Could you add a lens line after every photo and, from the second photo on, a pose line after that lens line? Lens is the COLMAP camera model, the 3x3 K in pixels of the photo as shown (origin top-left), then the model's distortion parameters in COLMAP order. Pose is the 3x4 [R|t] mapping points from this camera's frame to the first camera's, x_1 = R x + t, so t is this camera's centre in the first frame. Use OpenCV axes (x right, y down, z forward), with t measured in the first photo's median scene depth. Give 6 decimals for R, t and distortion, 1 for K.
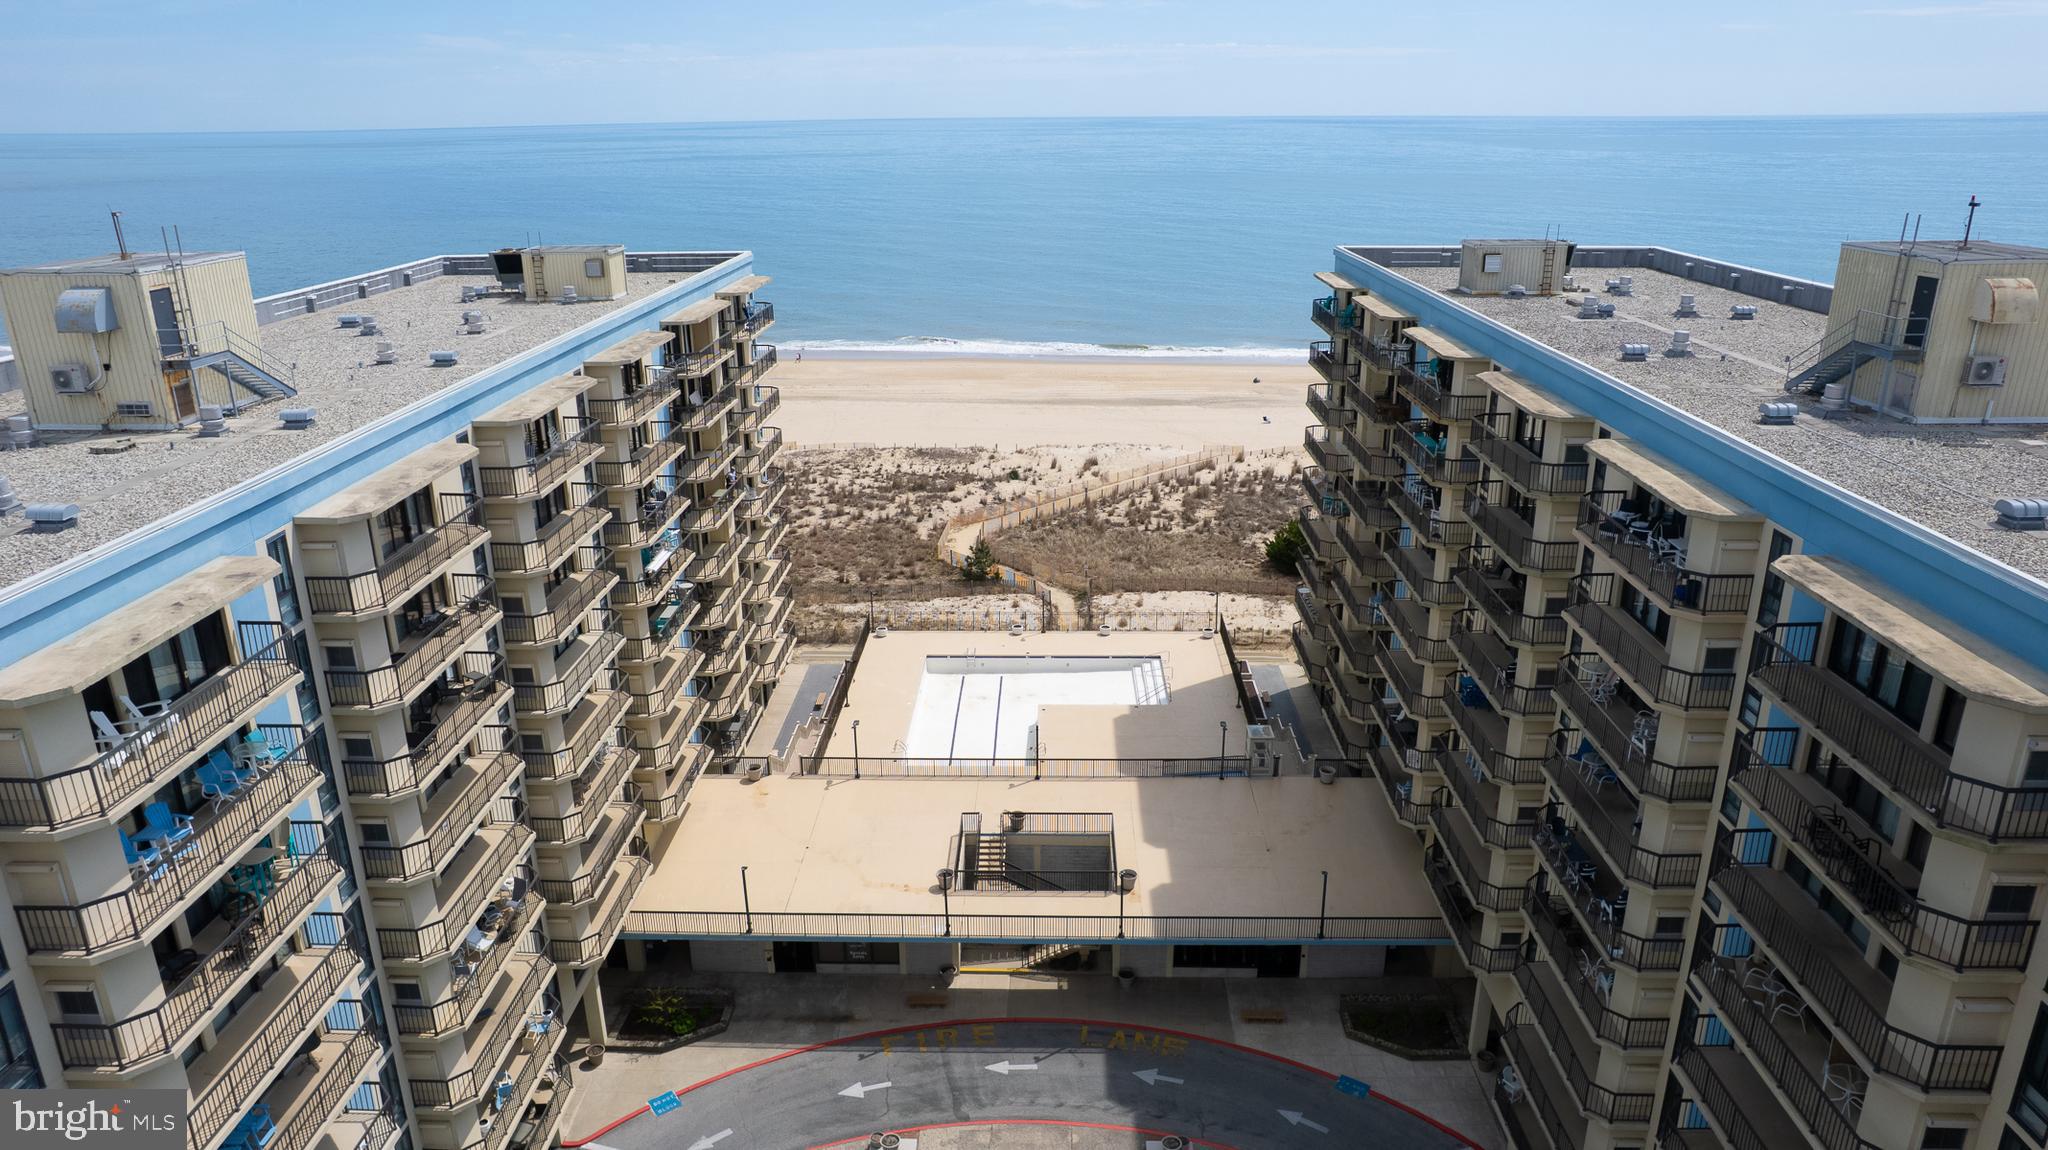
lens RADIAL K [[1317.3, 0, 1023.4], [0, 1317.3, 549.2], [0, 0, 1]] dist [-0.005279, 0.000531]
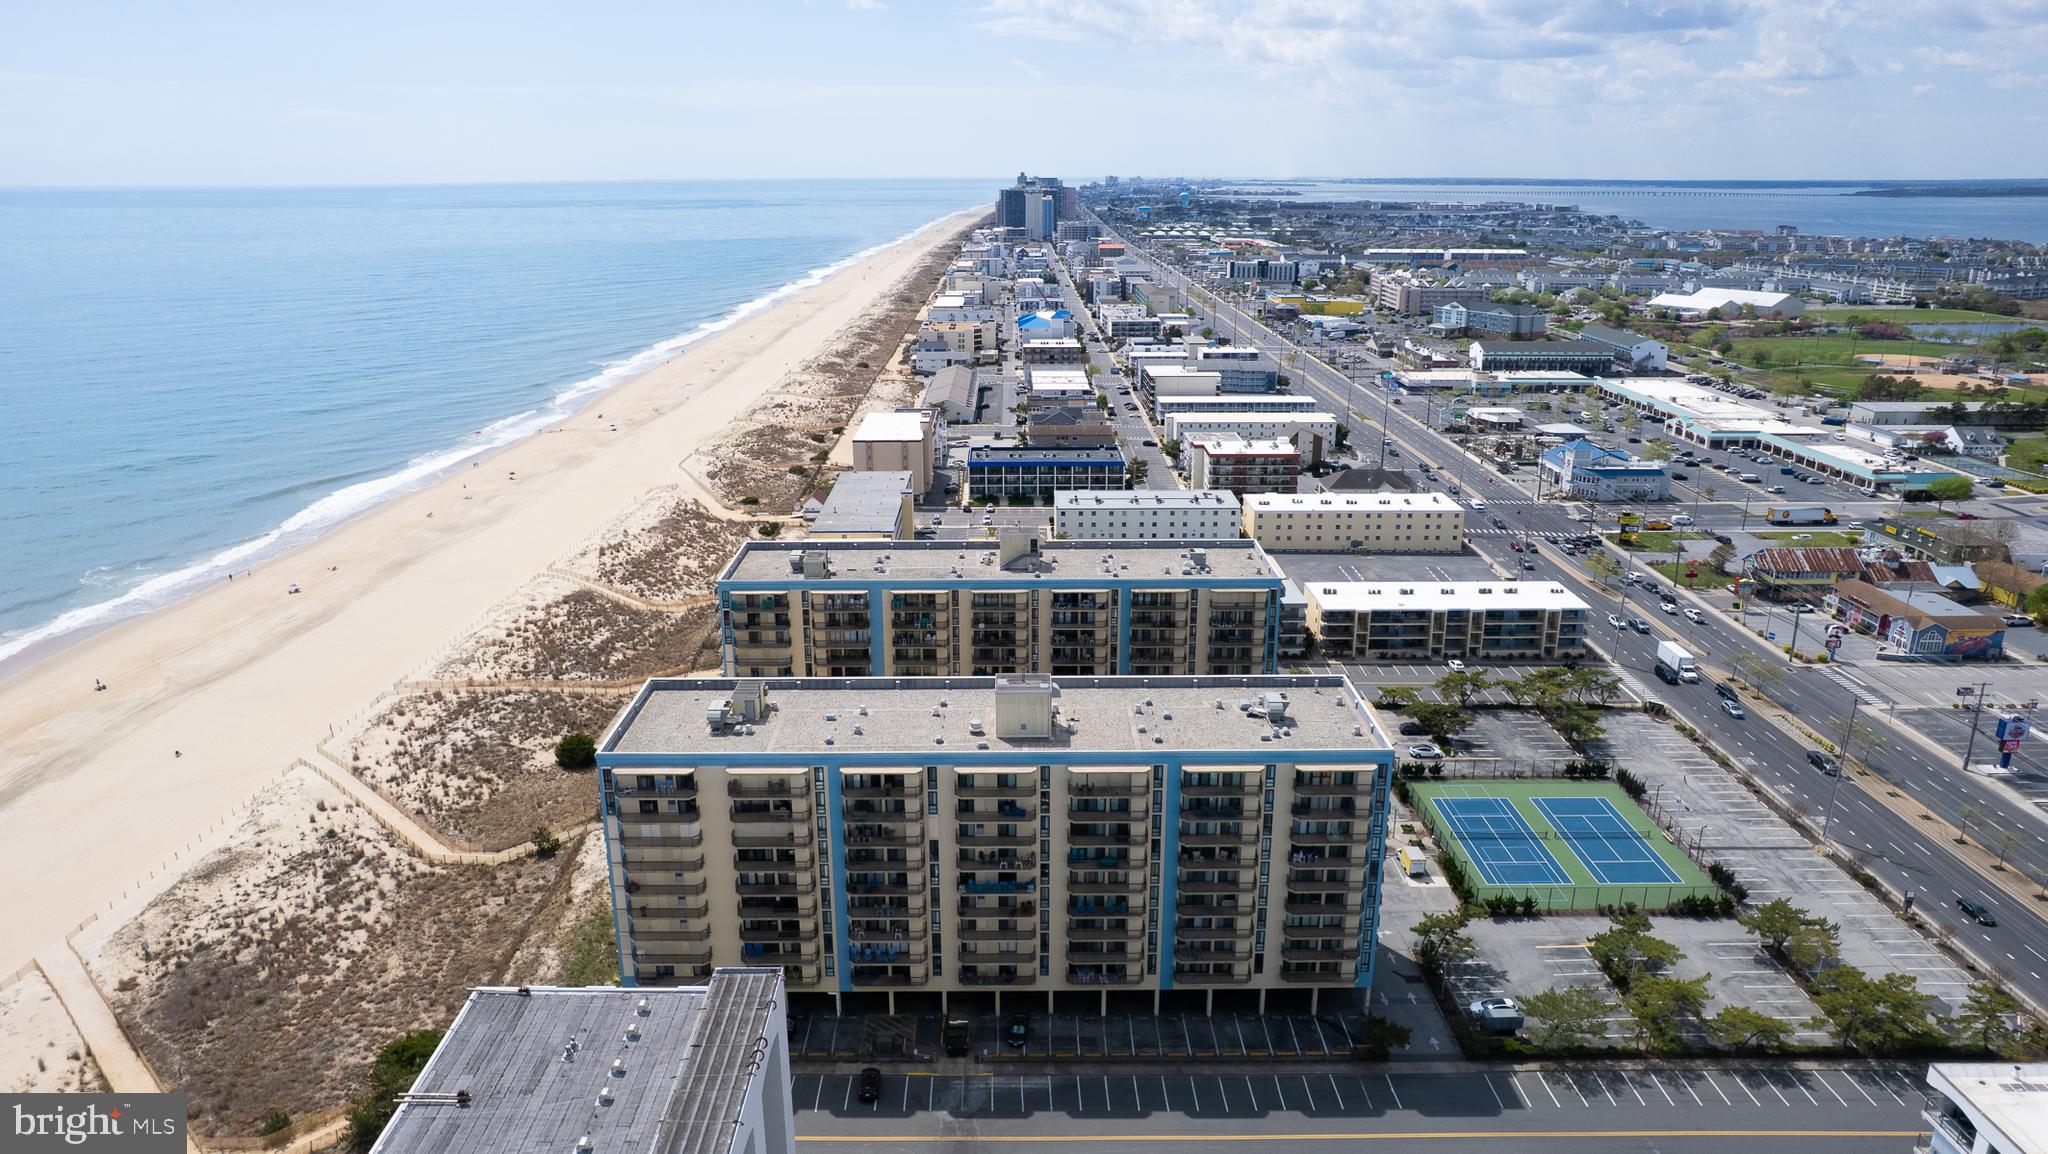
lens RADIAL K [[1309.6, 0, 1024.0], [0, 1309.6, 577.0], [0, 0, 1]] dist [-0.082314, 0.000166]
pose [[-0.016449, -0.286774, 0.957857, -1.446715], [0.318510, 0.906577, 0.276891, -0.523750], [-0.947777, 0.309641, 0.076429, 0.269729]]
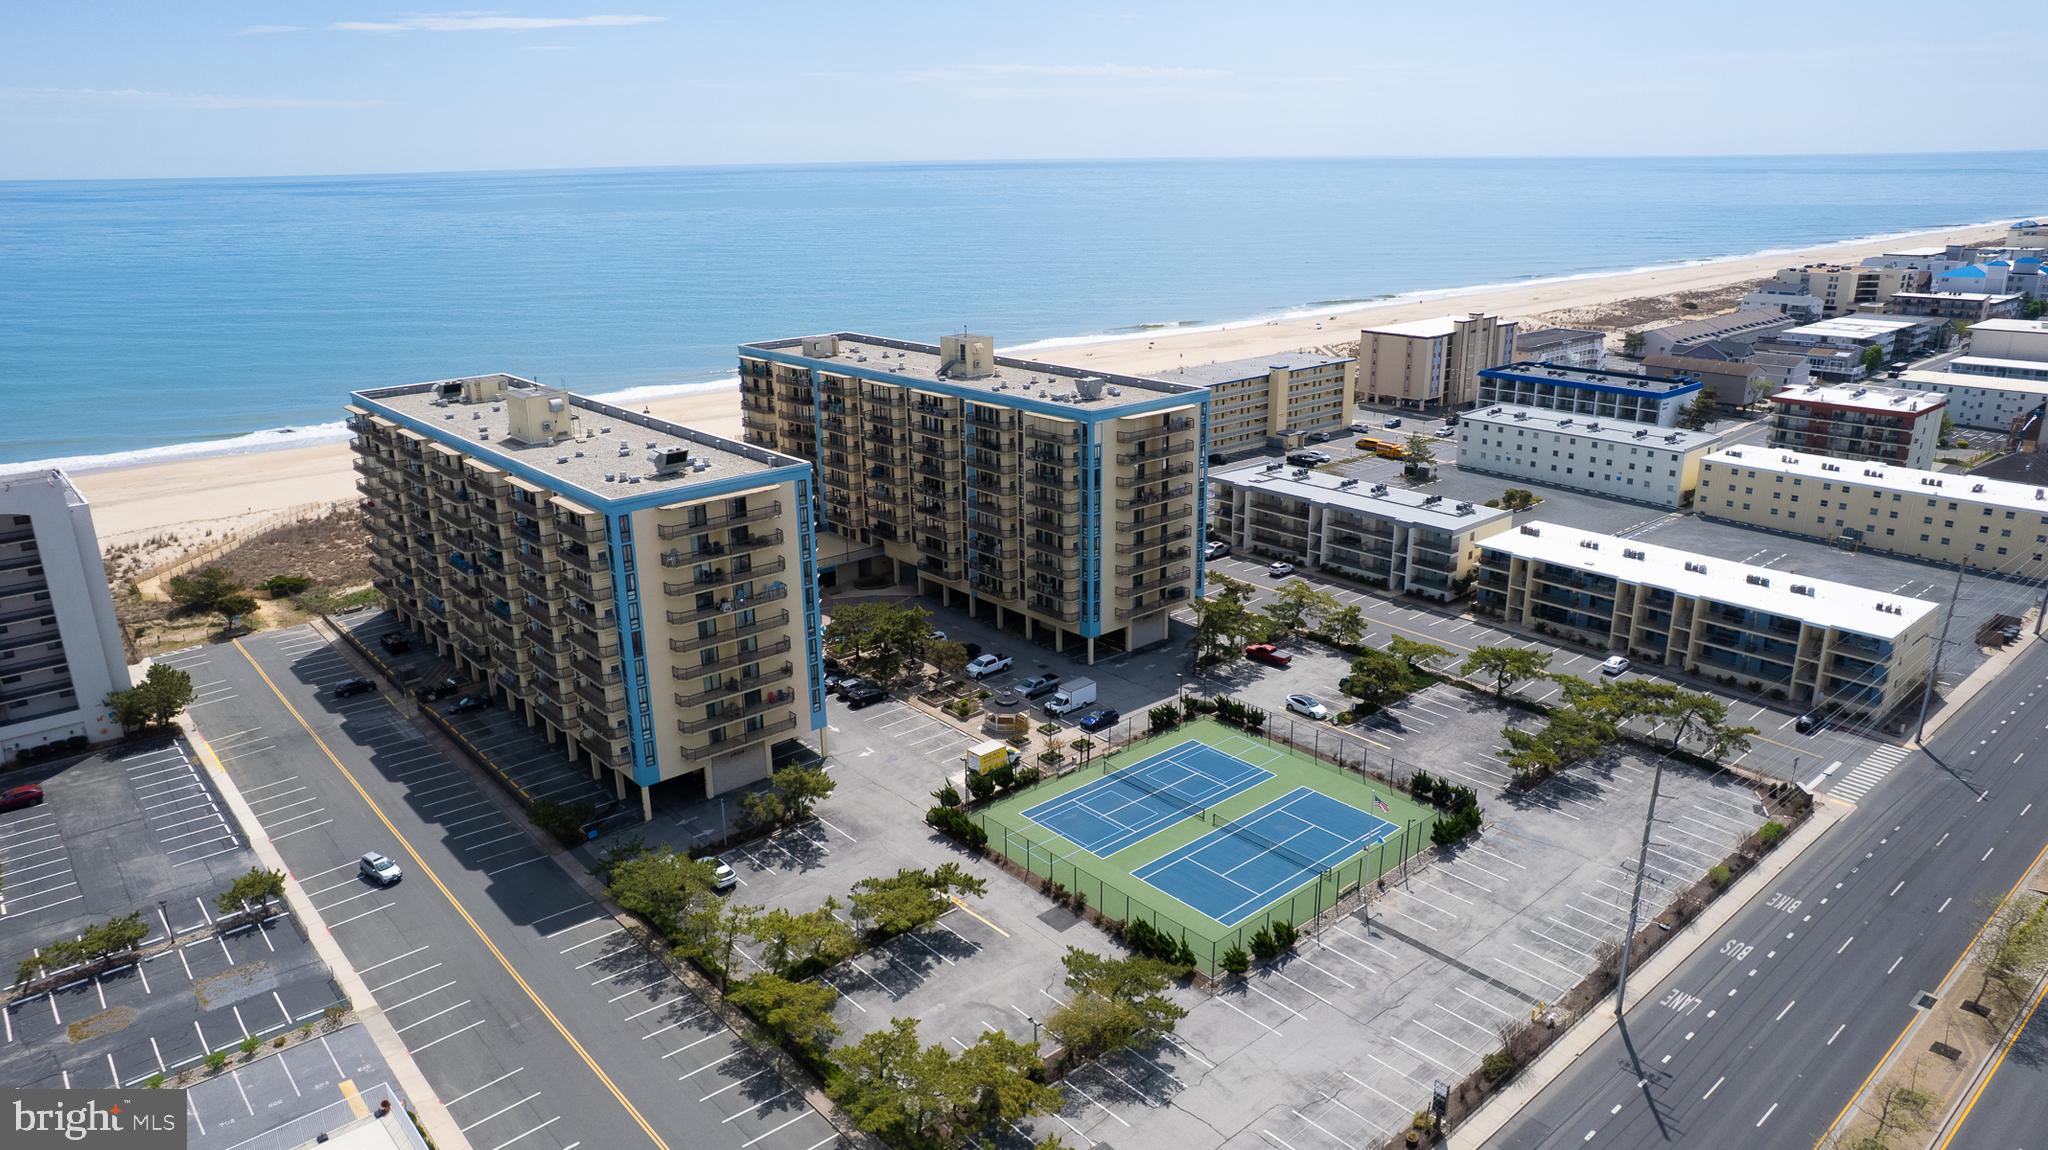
lens RADIAL K [[1306.5, 0, 1024.0], [0, 1306.5, 575.0], [0, 0, 1]] dist [-0.021687, 0.001124]
pose [[0.737247, -0.208061, 0.642789, -0.803604], [0.218213, 0.973740, 0.064906, 0.115025], [-0.639414, 0.092413, 0.763289, -0.902899]]
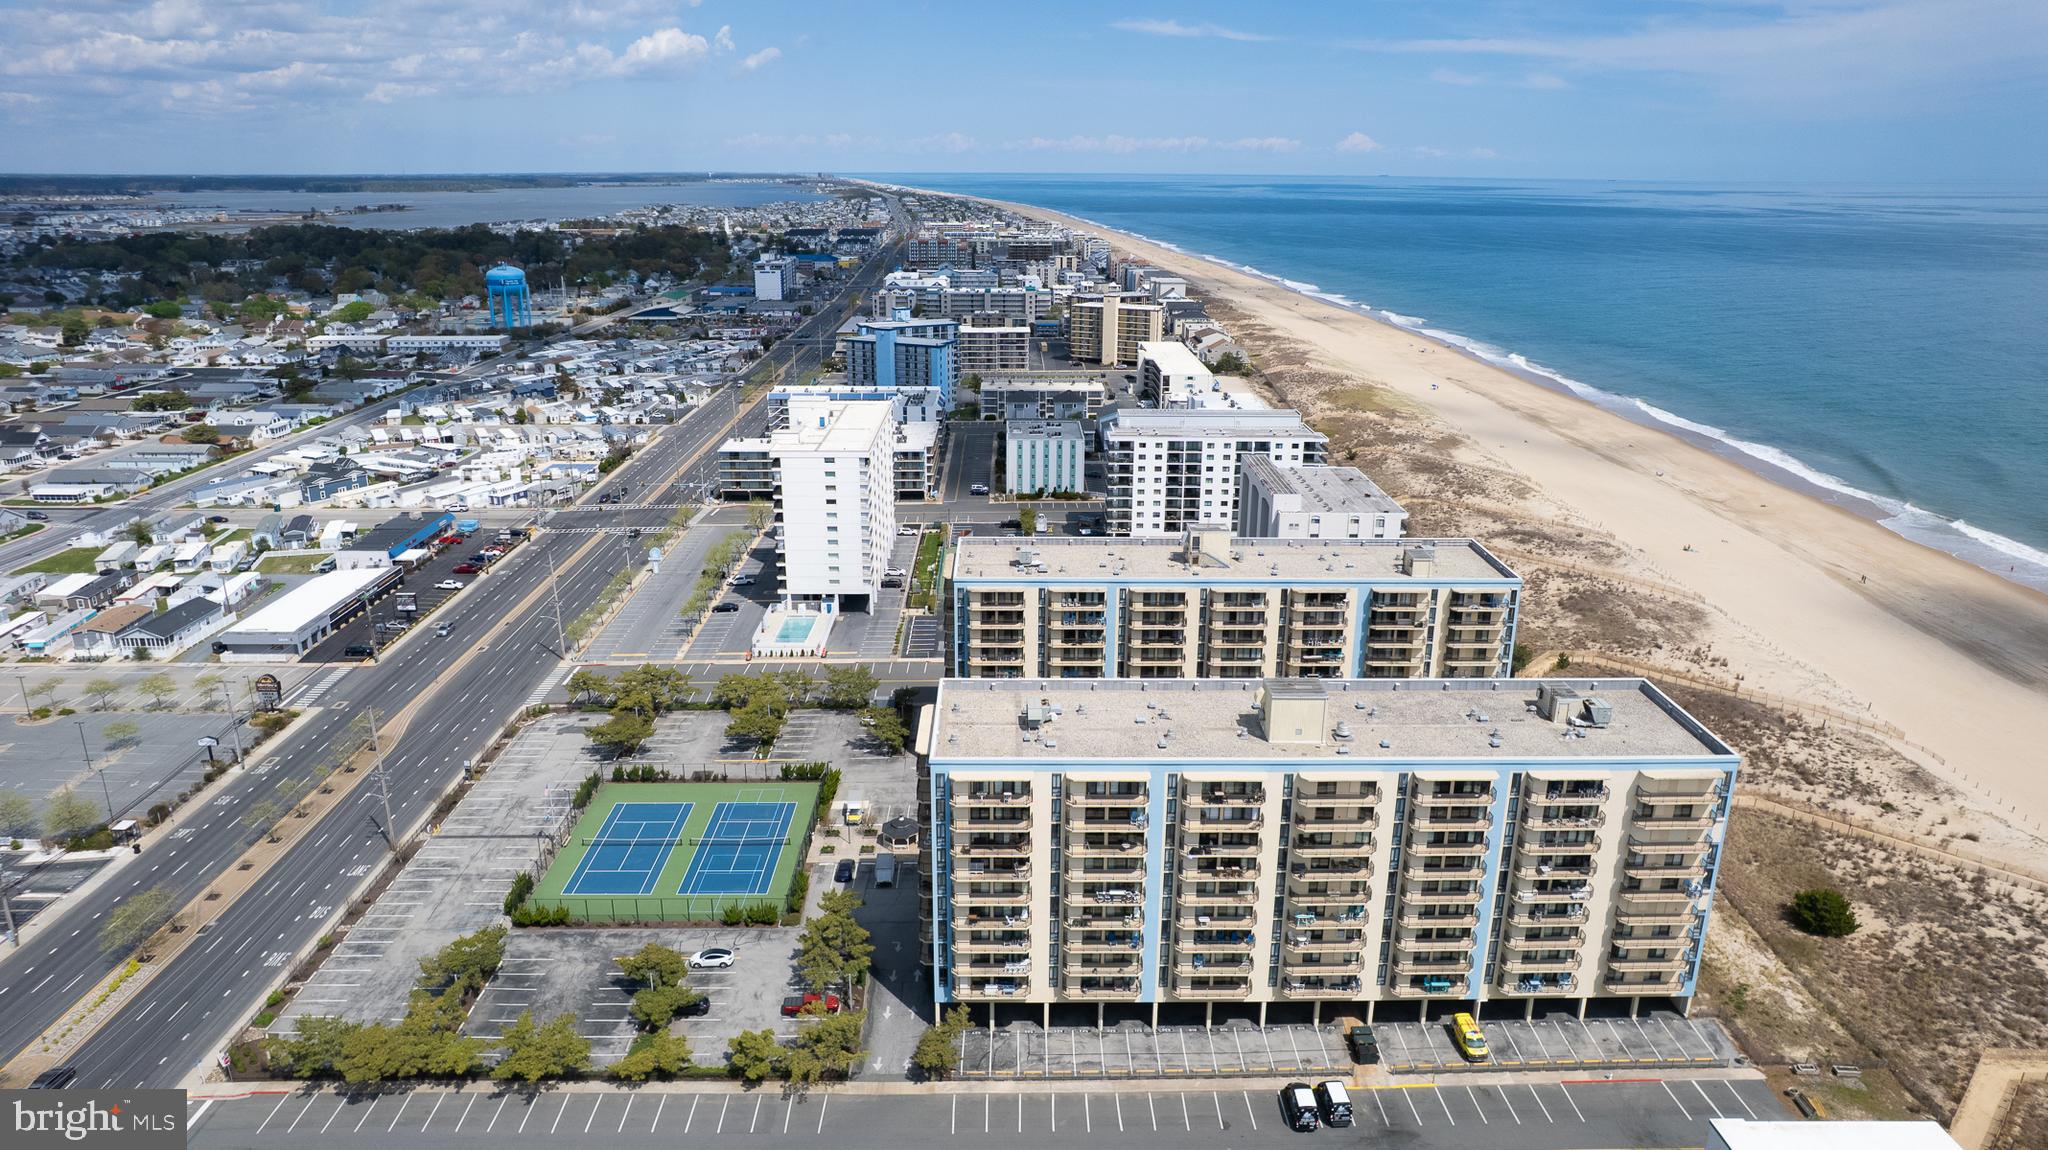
lens RADIAL K [[1306.5, 0, 1024.0], [0, 1306.5, 575.0], [0, 0, 1]] dist [-0.021687, 0.001124]
pose [[0.034301, 0.305596, -0.951543, 1.418804], [-0.317517, 0.906107, 0.279558, -0.453663], [0.947632, 0.292542, 0.128112, -0.039876]]
